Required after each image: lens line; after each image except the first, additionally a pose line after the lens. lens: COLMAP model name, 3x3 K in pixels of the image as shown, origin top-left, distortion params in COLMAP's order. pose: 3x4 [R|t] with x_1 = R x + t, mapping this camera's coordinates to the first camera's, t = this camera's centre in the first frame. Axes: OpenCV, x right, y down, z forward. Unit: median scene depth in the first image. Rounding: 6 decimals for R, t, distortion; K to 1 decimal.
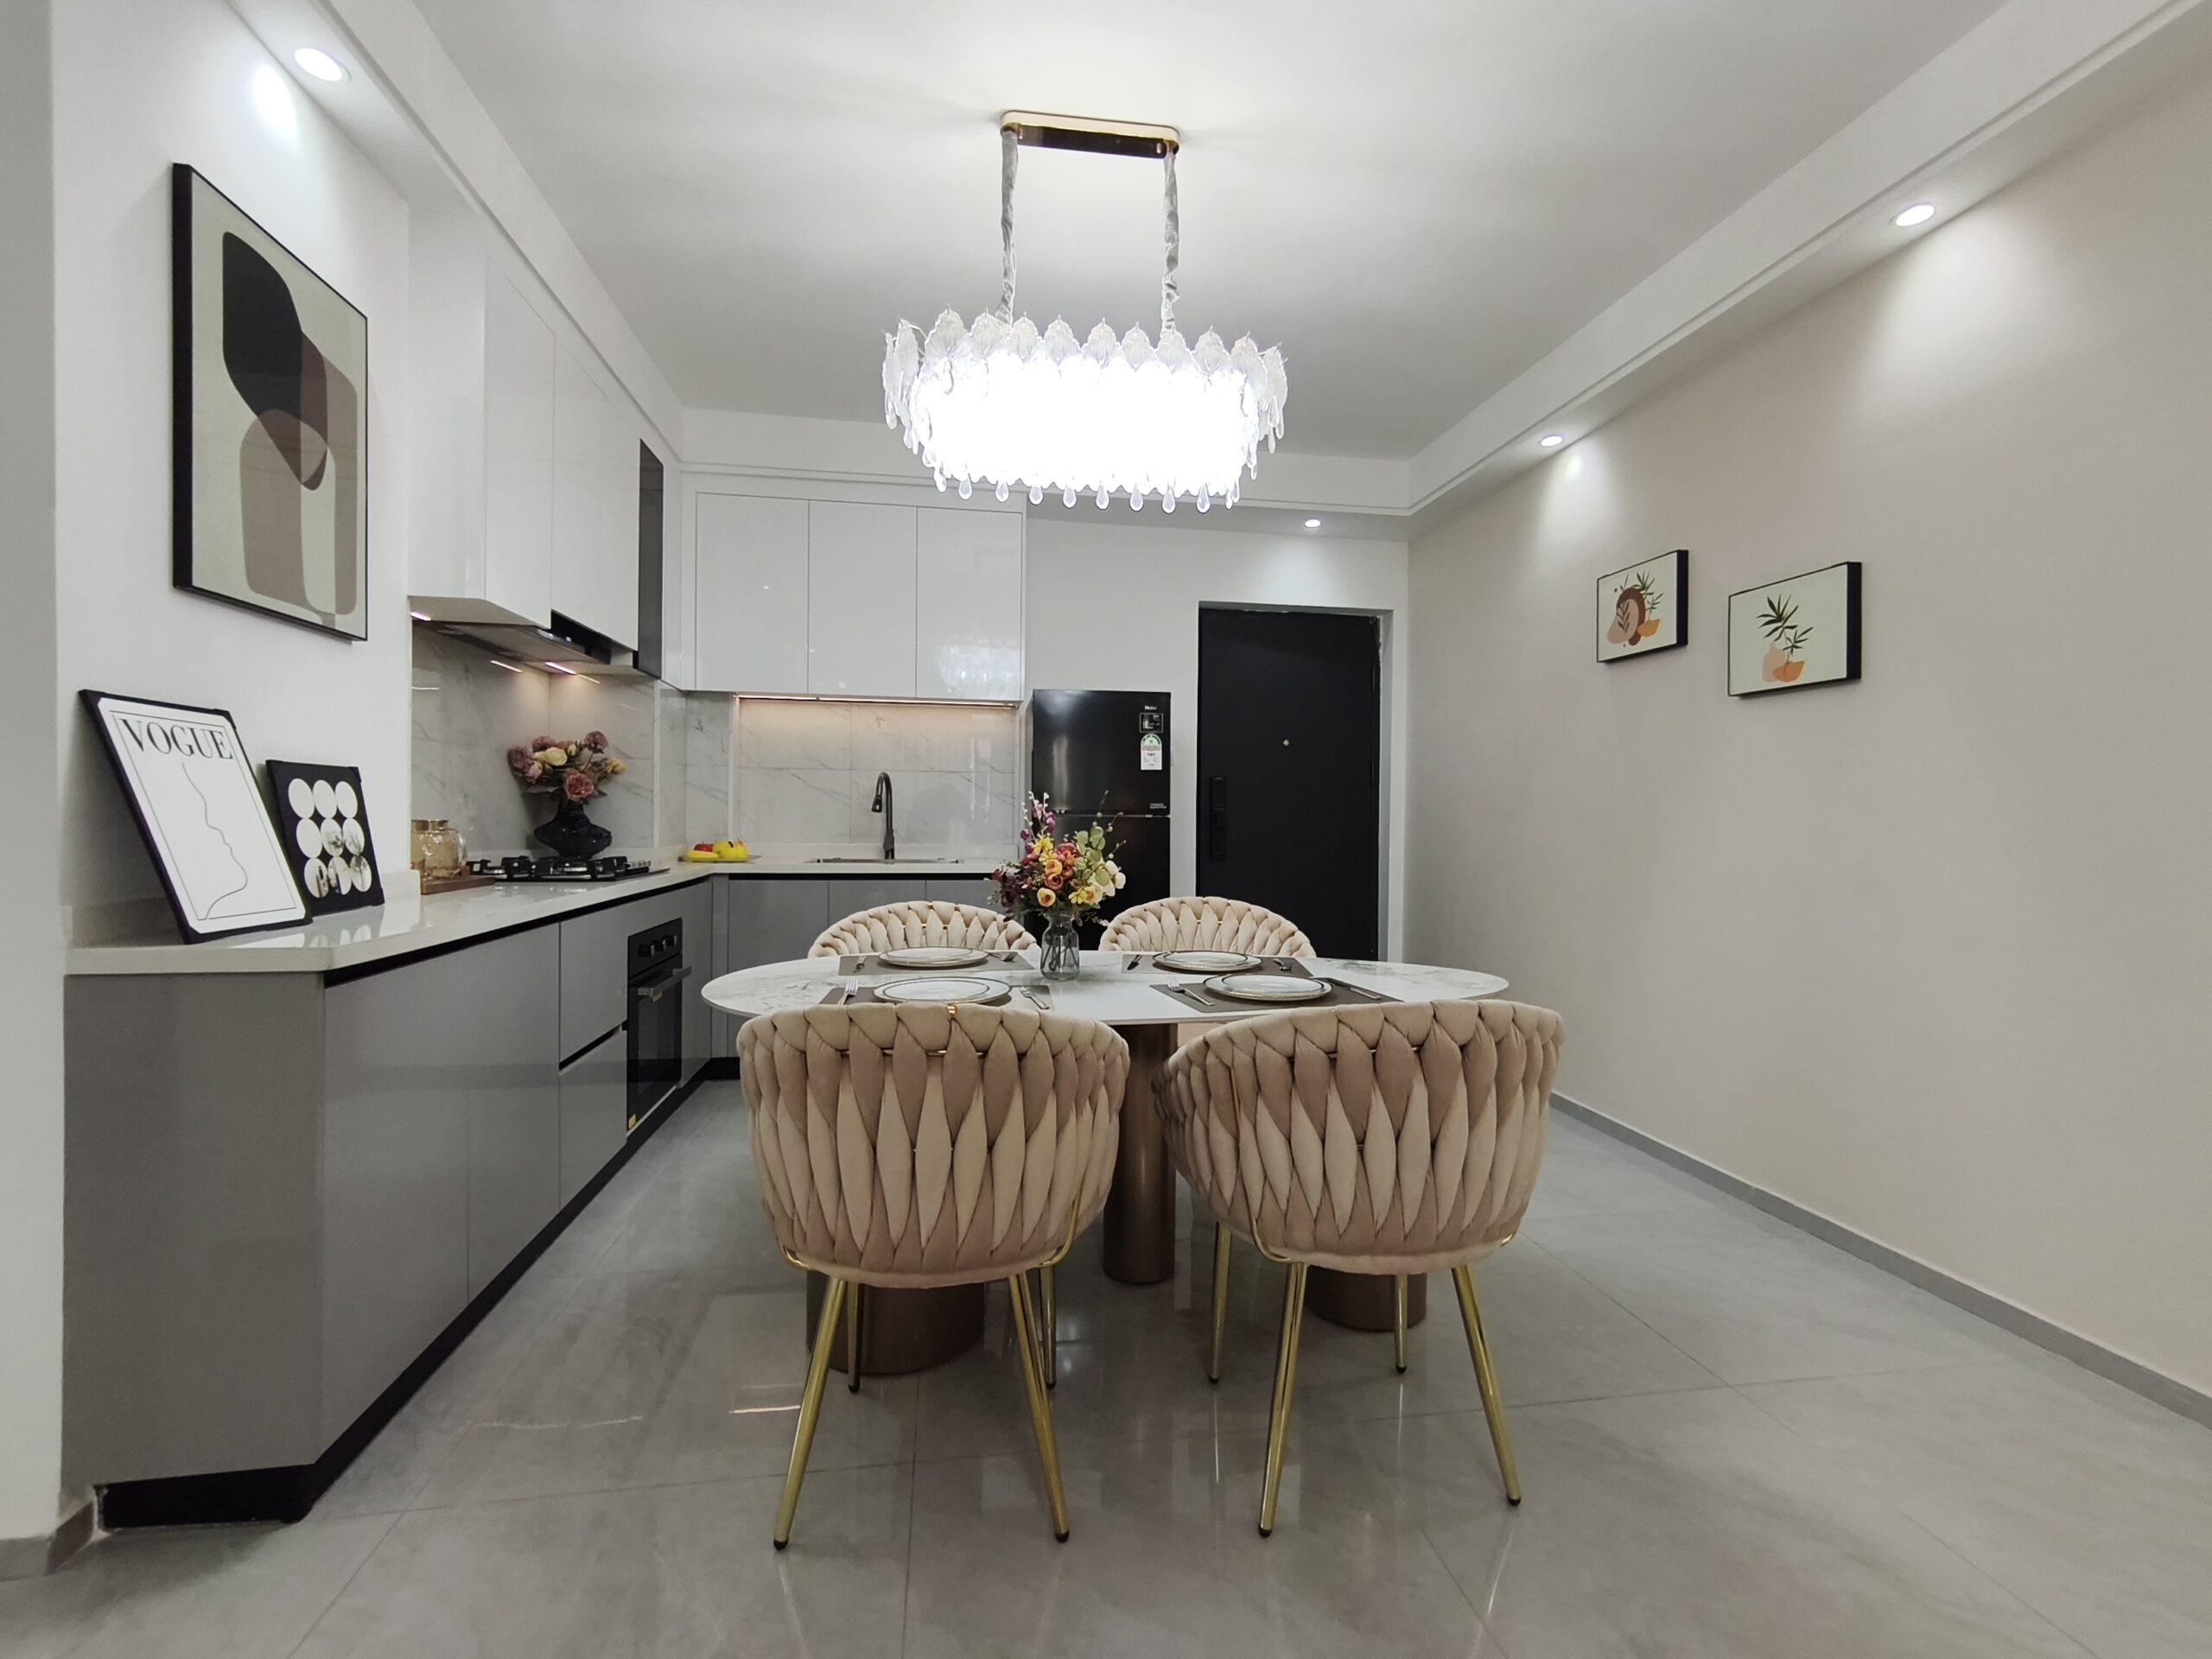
lens RADIAL K [[987.8, 0, 1144.9], [0, 987.8, 830.9], [0, 0, 1]] dist [-0.004351, 0.007043]
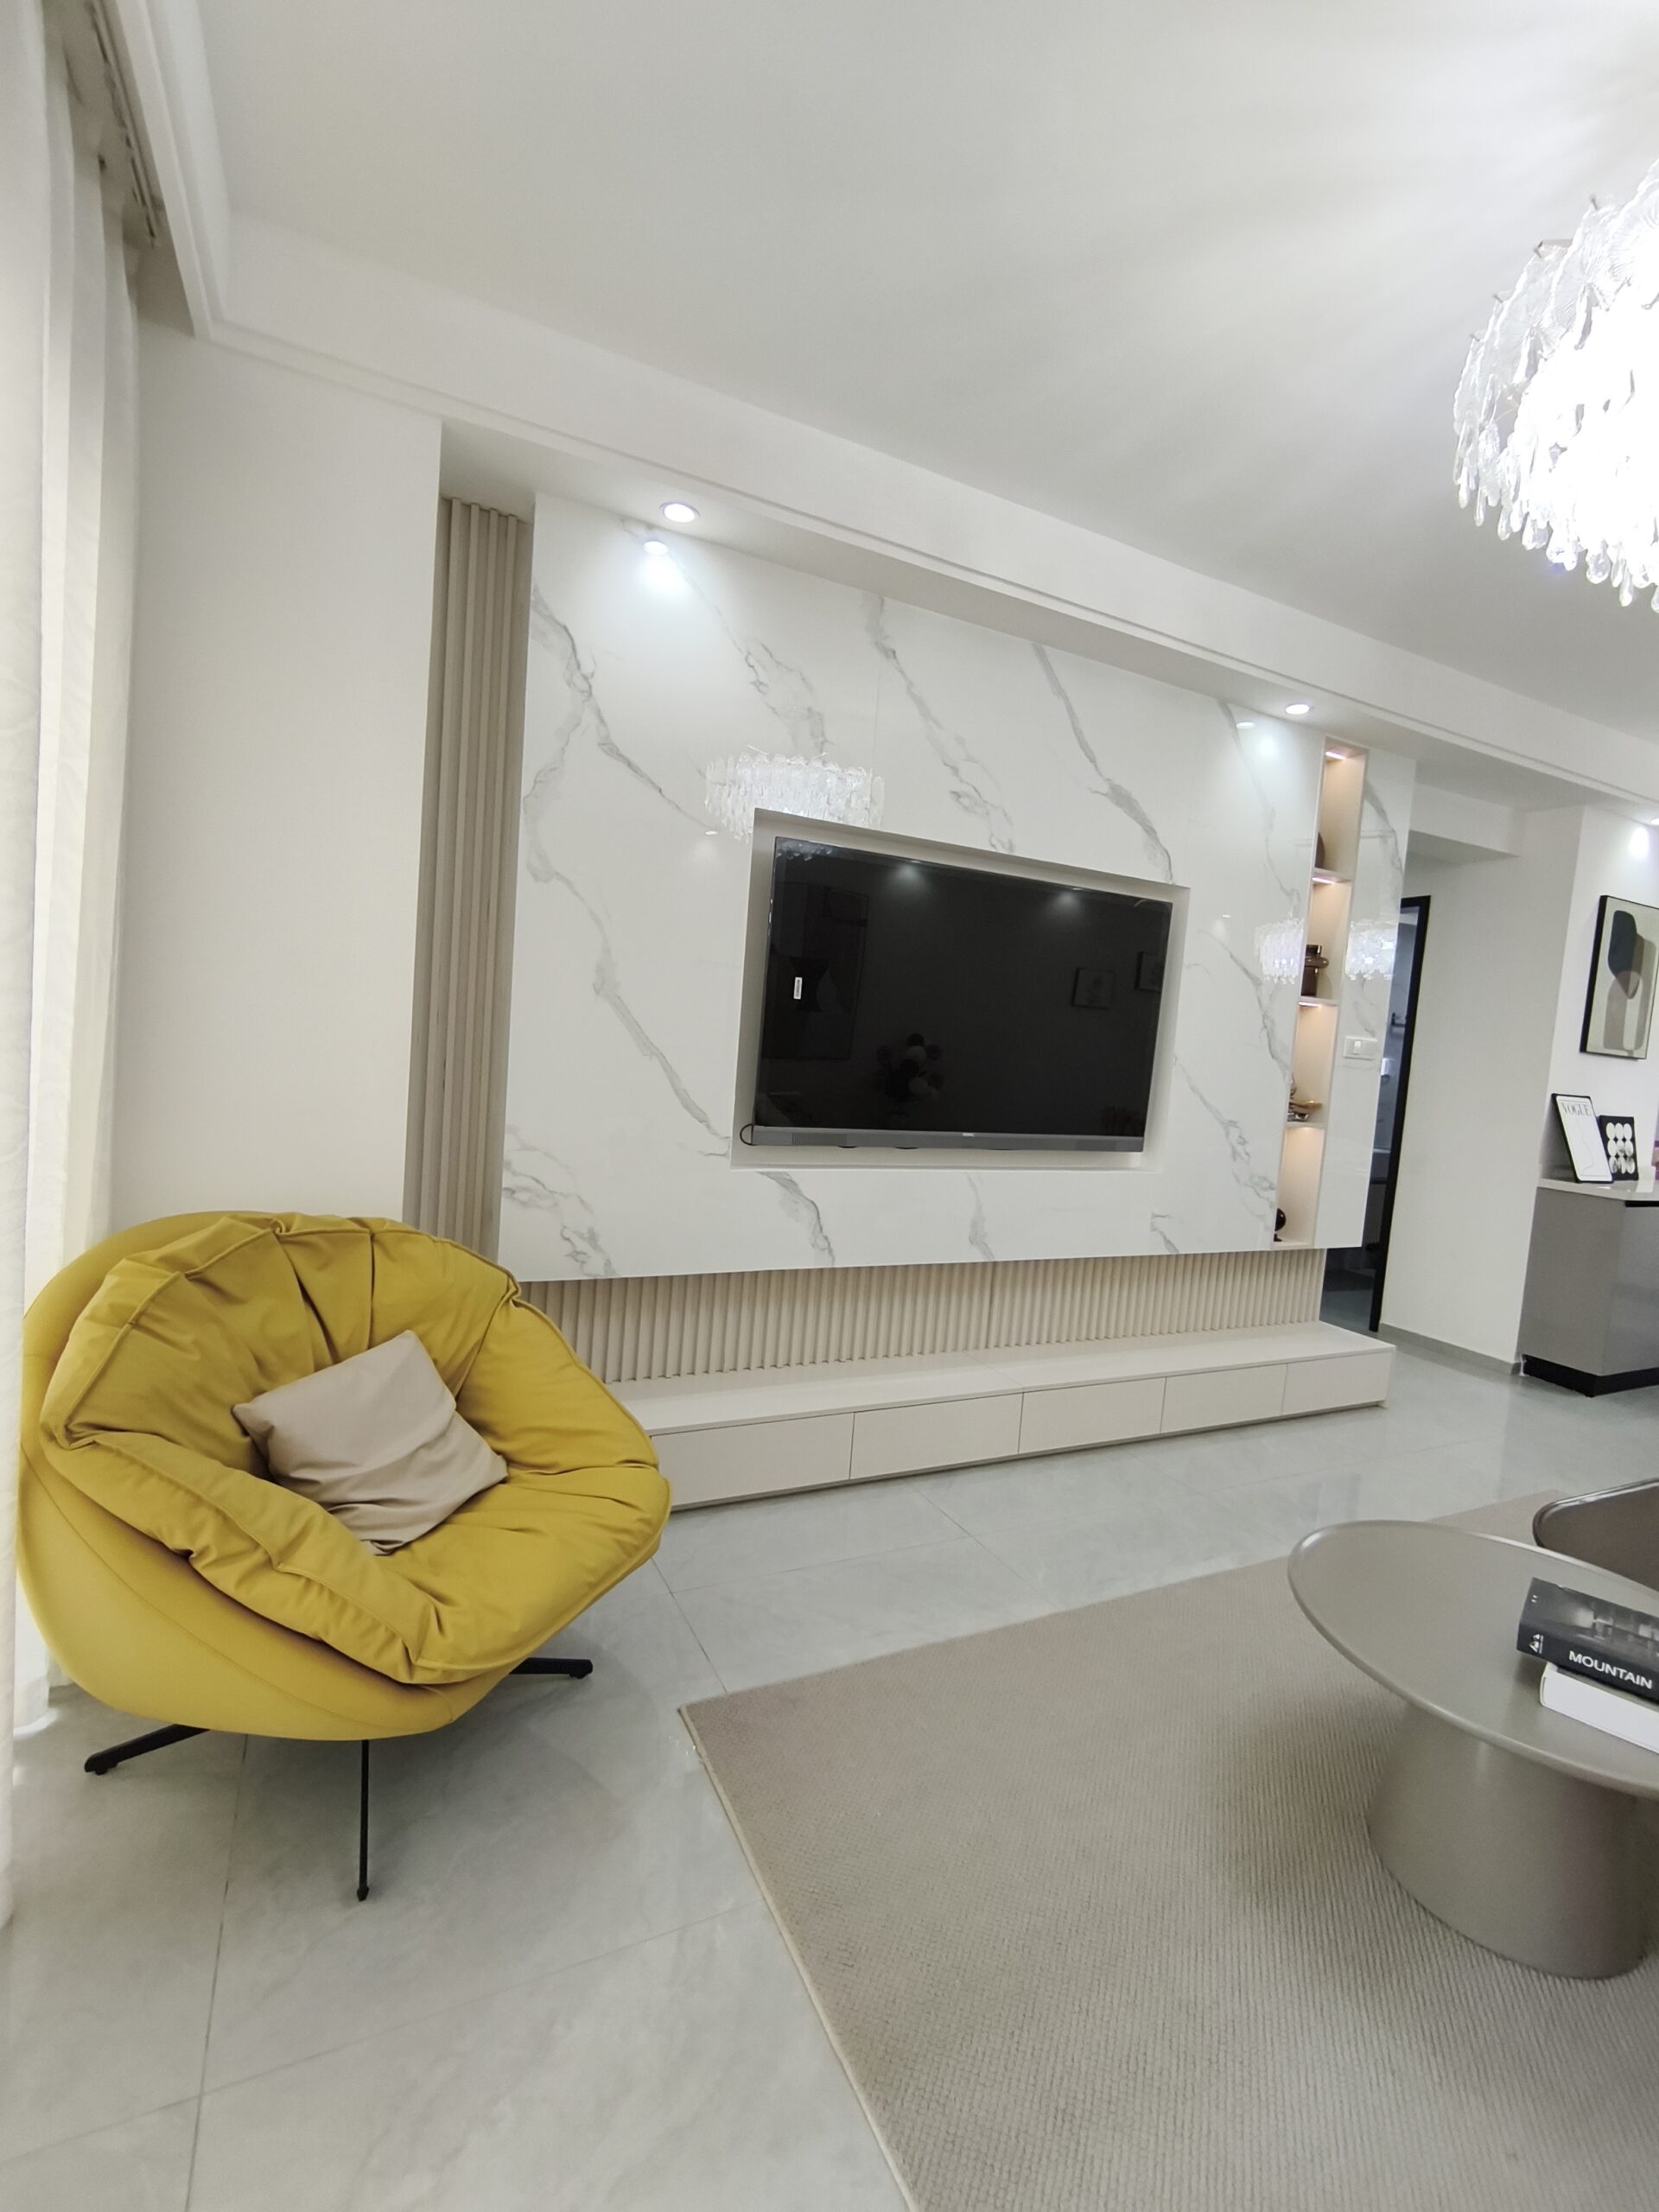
lens RADIAL K [[987.8, 0, 846.5], [0, 987.8, 1122.4], [0, 0, 1]] dist [-0.004351, 0.007043]
pose [[0.270908, 0.094397, -0.957965, 1.056282], [-0.086304, 0.993554, 0.073498, -0.079979], [0.958728, 0.062765, 0.277309, -1.631470]]
